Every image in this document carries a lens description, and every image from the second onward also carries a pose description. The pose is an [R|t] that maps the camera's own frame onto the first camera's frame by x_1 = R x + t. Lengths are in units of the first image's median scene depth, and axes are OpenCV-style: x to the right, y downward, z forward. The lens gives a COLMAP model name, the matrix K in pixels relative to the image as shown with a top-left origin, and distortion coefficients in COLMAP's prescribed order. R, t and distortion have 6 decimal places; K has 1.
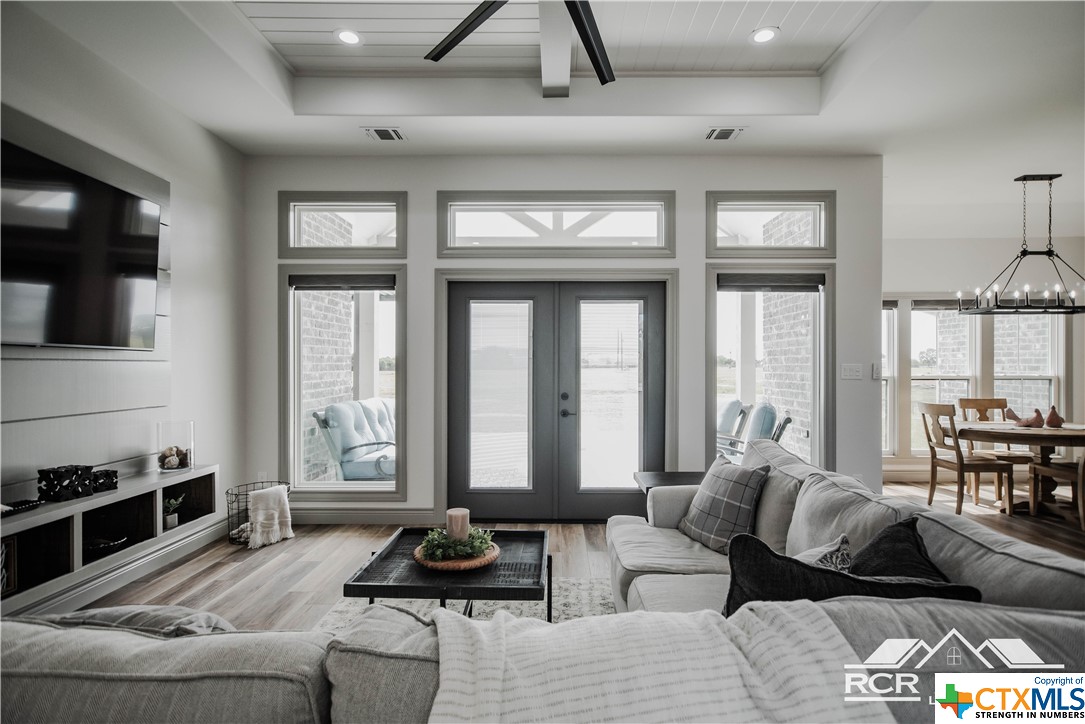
lens RADIAL K [[546.5, 0, 544.7], [0, 546.5, 365.2], [0, 0, 1]] dist [-0.002666, 0.000291]
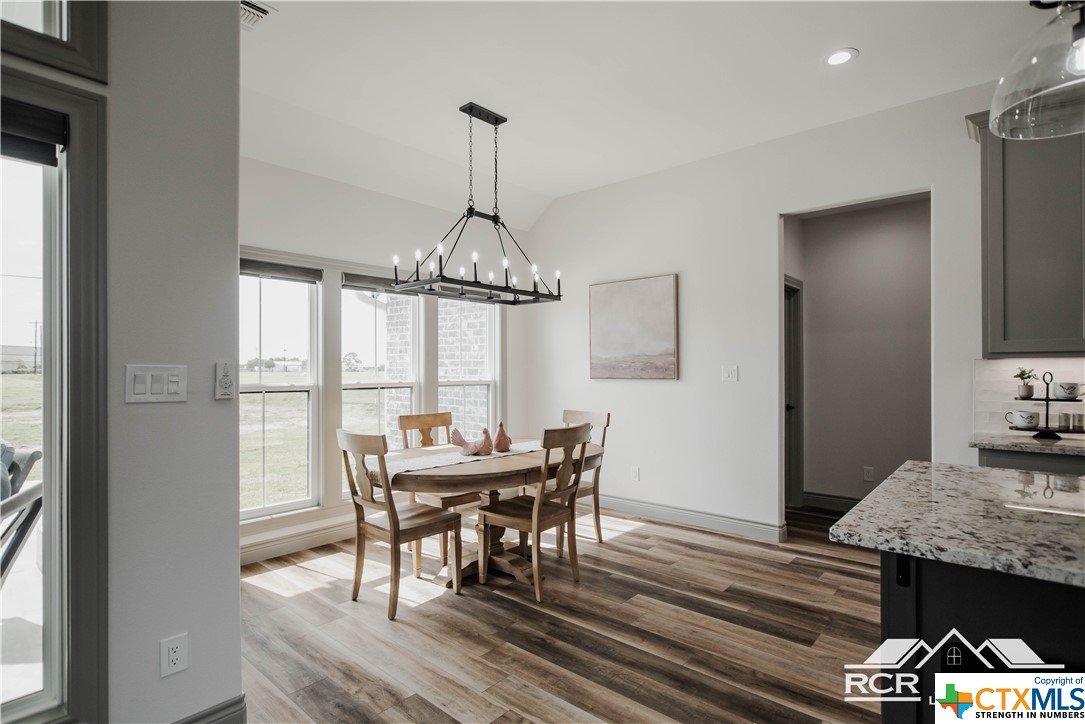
lens RADIAL K [[537.8, 0, 544.2], [0, 537.8, 369.3], [0, 0, 1]] dist [-0.002023, 0.000098]
pose [[0.634301, -0.002746, 0.773081, 0.428399], [0.002995, 0.999995, 0.001094, 0.001174], [-0.773080, 0.001622, 0.634306, 0.519929]]
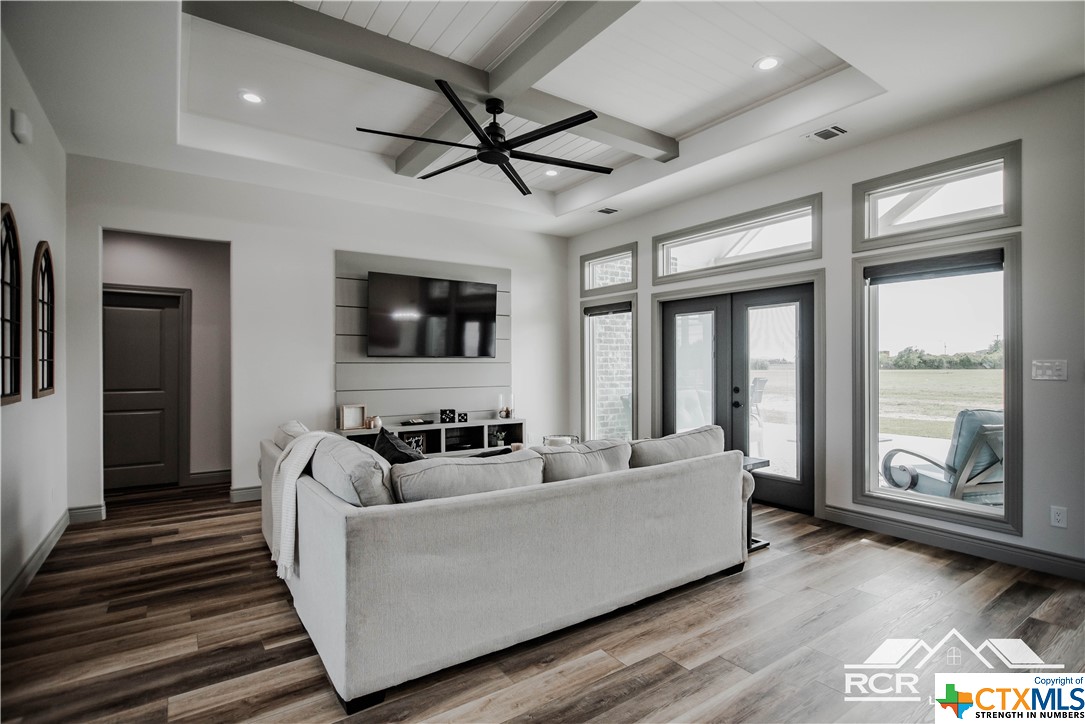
lens RADIAL K [[538.6, 0, 563.7], [0, 538.6, 367.3], [0, 0, 1]] dist [0.001553, 0.000087]
pose [[0.603531, -0.000092, -0.797340, 0.735943], [0.007678, 0.999954, 0.005696, -0.001593], [0.797303, -0.009560, 0.603504, 0.005134]]
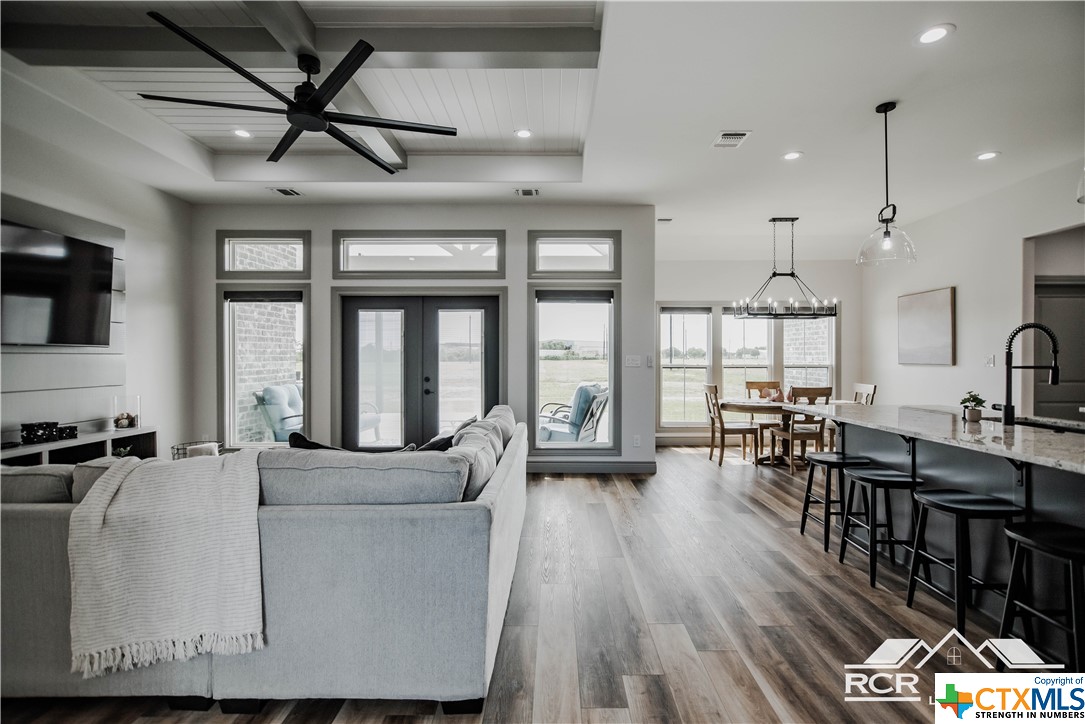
lens RADIAL K [[491.4, 0, 552.4], [0, 491.4, 359.9], [0, 0, 1]] dist [-0.015939, 0.000649]
pose [[0.999799, -0.001326, 0.020014, 0.326018], [0.001214, 0.999984, 0.005613, 0.001154], [-0.020021, -0.005587, 0.999784, -0.237459]]
